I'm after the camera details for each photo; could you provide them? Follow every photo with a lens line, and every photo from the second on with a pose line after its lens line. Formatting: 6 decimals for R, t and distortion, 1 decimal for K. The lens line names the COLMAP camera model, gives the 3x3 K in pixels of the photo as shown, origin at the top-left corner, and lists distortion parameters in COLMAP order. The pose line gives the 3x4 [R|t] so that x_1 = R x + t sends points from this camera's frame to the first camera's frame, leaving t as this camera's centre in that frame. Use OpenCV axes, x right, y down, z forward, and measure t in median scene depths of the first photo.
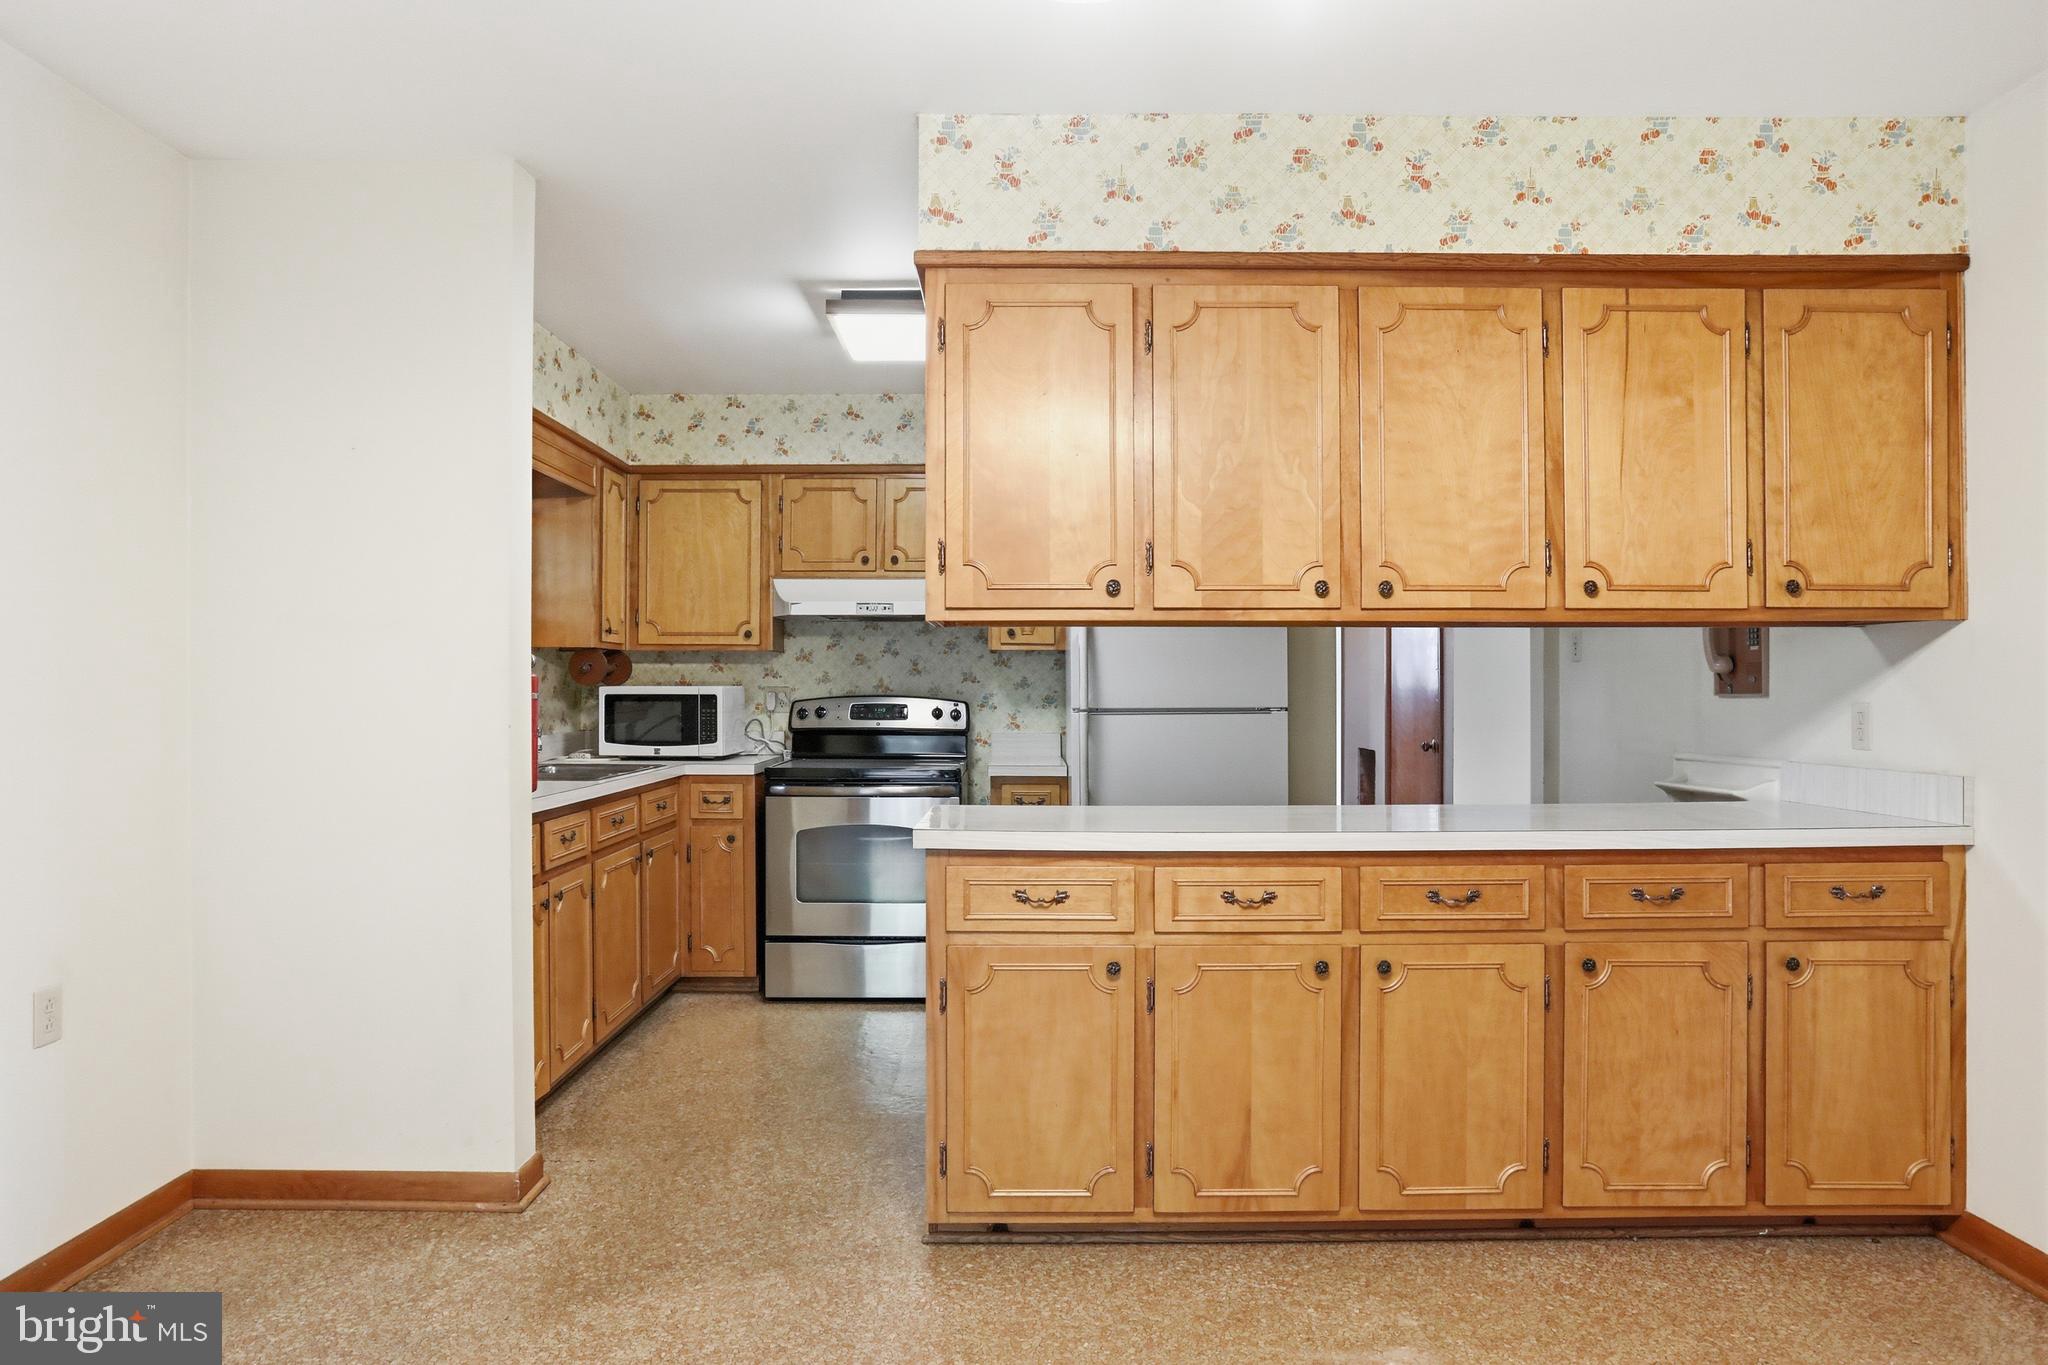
lens RADIAL K [[1226.6, 0, 1024.2], [0, 1226.6, 689.0], [0, 0, 1]] dist [-0.067781, 0.052334]
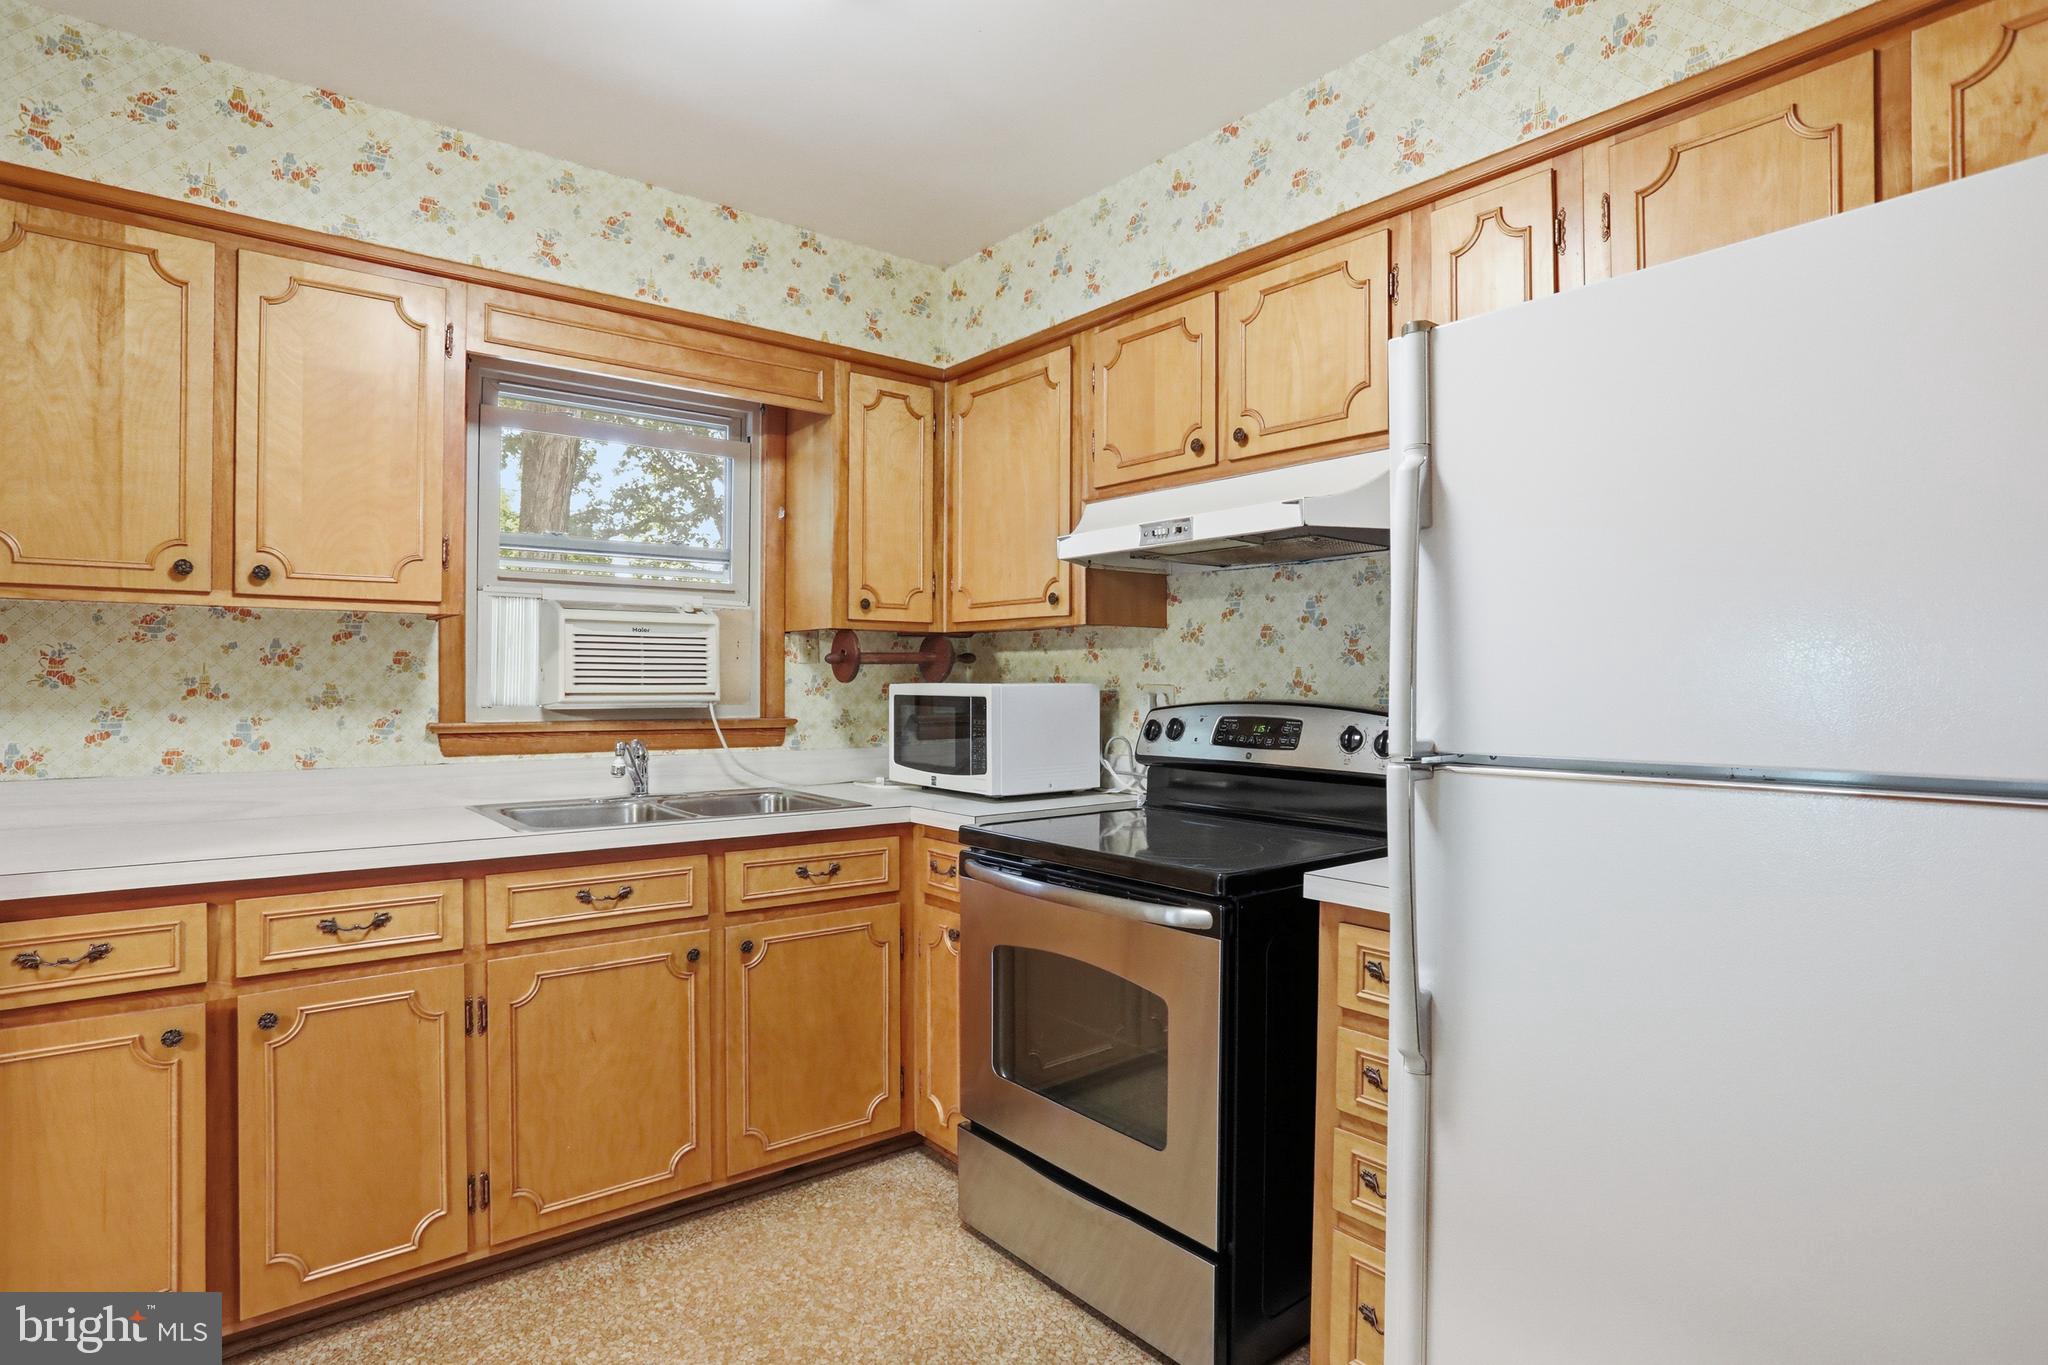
lens RADIAL K [[1065.9, 0, 1024.0], [0, 1065.9, 682.5], [0, 0, 1]] dist [-0.086341, 0.052324]
pose [[0.622324, 0.000269, -0.782760, 0.353445], [-0.002843, 0.999994, -0.001918, -0.003558], [0.782754, 0.003419, 0.622321, 1.266921]]
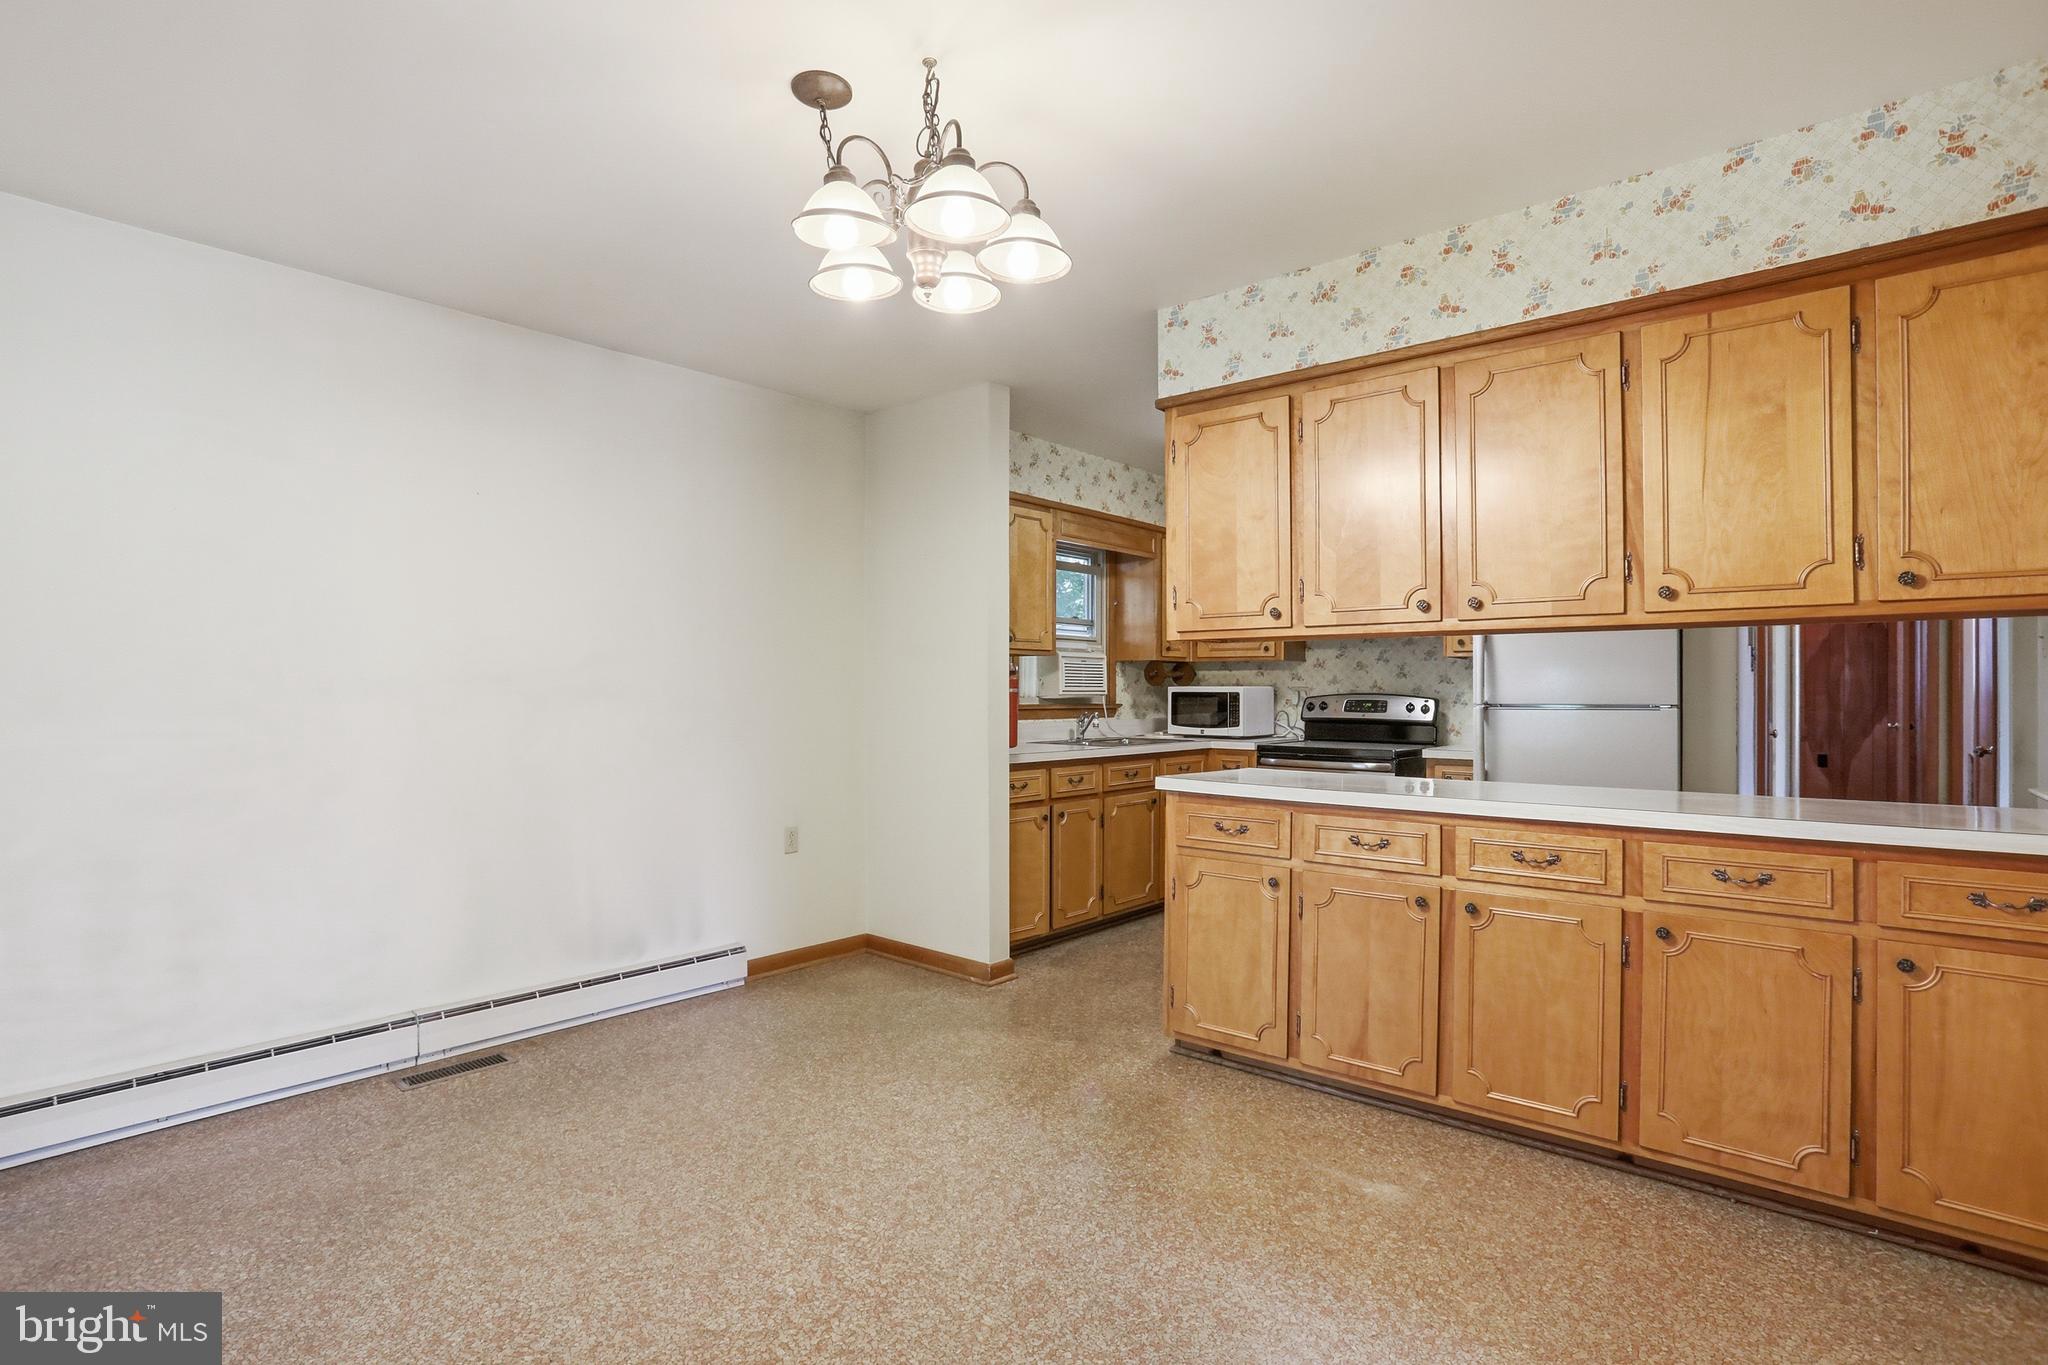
lens RADIAL K [[1008.2, 0, 1025.8], [0, 1008.2, 691.8], [0, 0, 1]] dist [-0.067051, 0.027601]
pose [[0.754597, 0.001995, -0.656185, 0.603460], [-0.002586, 0.999997, 0.000067, 0.008494], [0.656183, 0.001646, 0.754600, -0.061739]]
